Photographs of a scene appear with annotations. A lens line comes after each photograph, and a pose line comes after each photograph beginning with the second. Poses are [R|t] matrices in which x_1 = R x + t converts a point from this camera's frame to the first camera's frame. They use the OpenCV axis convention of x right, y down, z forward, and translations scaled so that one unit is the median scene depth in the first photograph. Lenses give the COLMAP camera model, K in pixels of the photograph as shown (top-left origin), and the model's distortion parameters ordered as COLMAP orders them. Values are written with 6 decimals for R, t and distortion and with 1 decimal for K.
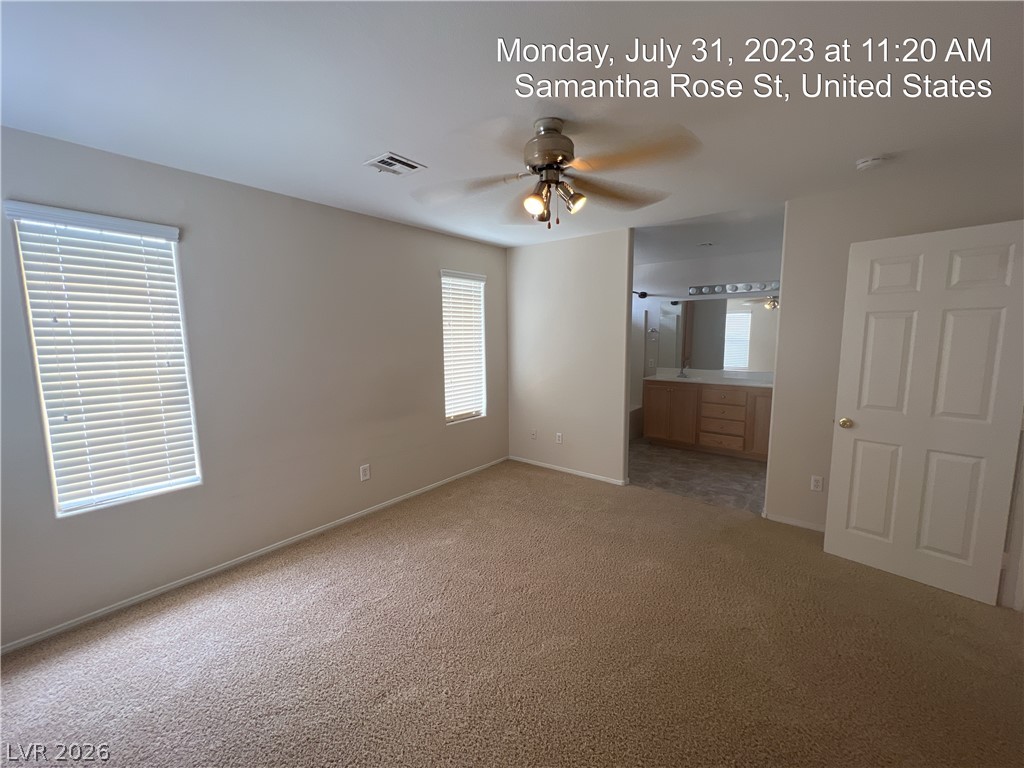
lens RADIAL K [[412.8, 0, 512.0], [0, 412.8, 384.0], [0, 0, 1]] dist [-0.003066, 0.000495]
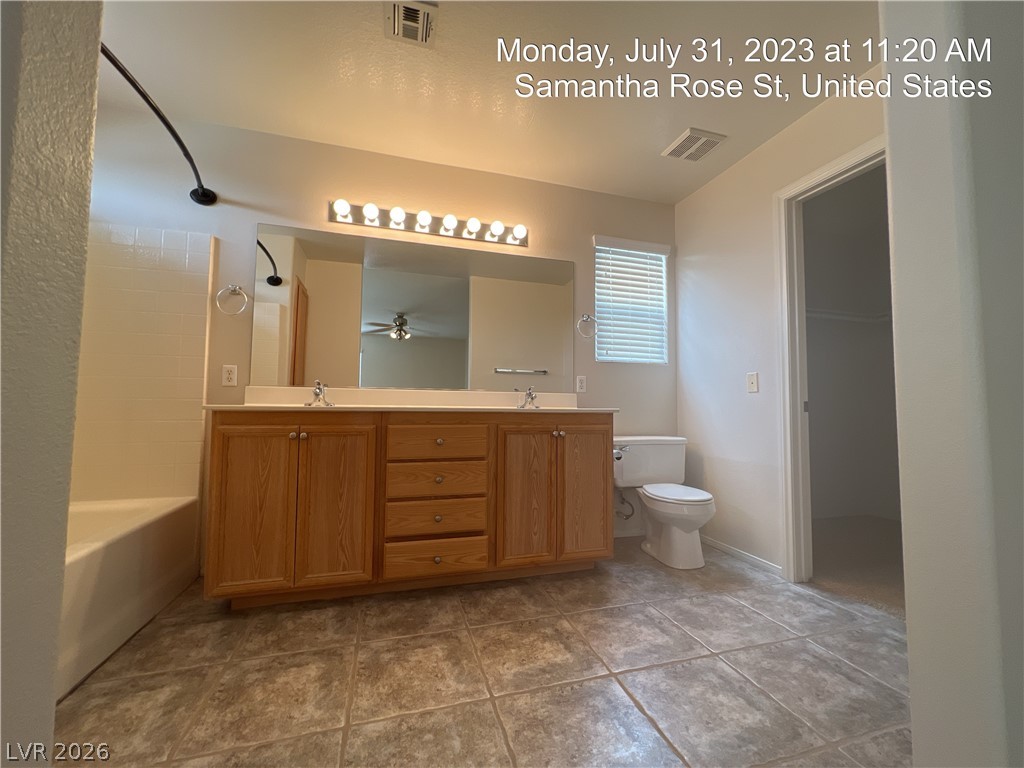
lens RADIAL K [[412.8, 0, 512.0], [0, 412.8, 384.0], [0, 0, 1]] dist [-0.003066, 0.000495]
pose [[0.570902, 0.060430, 0.818791, 0.192707], [0.084870, 0.987601, -0.132065, 0.031119], [-0.816620, 0.144887, 0.558695, 0.626621]]
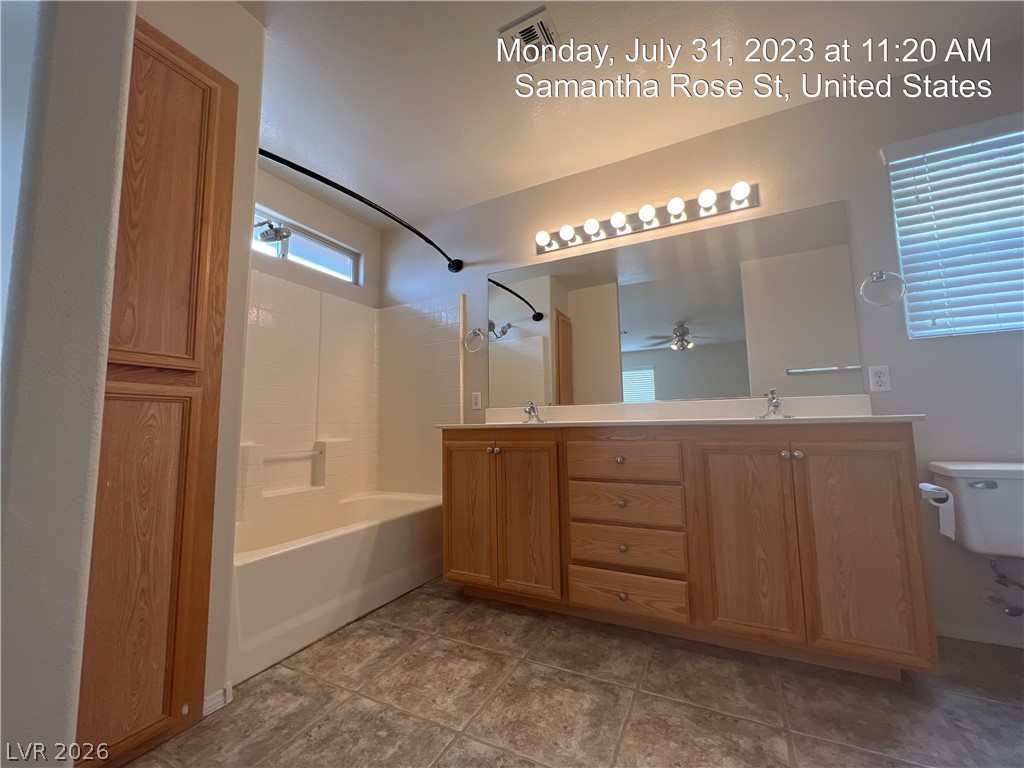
lens RADIAL K [[412.8, 0, 512.0], [0, 412.8, 384.0], [0, 0, 1]] dist [-0.003066, 0.000495]
pose [[0.980916, 0.011461, 0.194092, 0.310546], [0.032385, 0.974686, -0.221221, 0.038589], [-0.191714, 0.223285, 0.955714, 0.584206]]
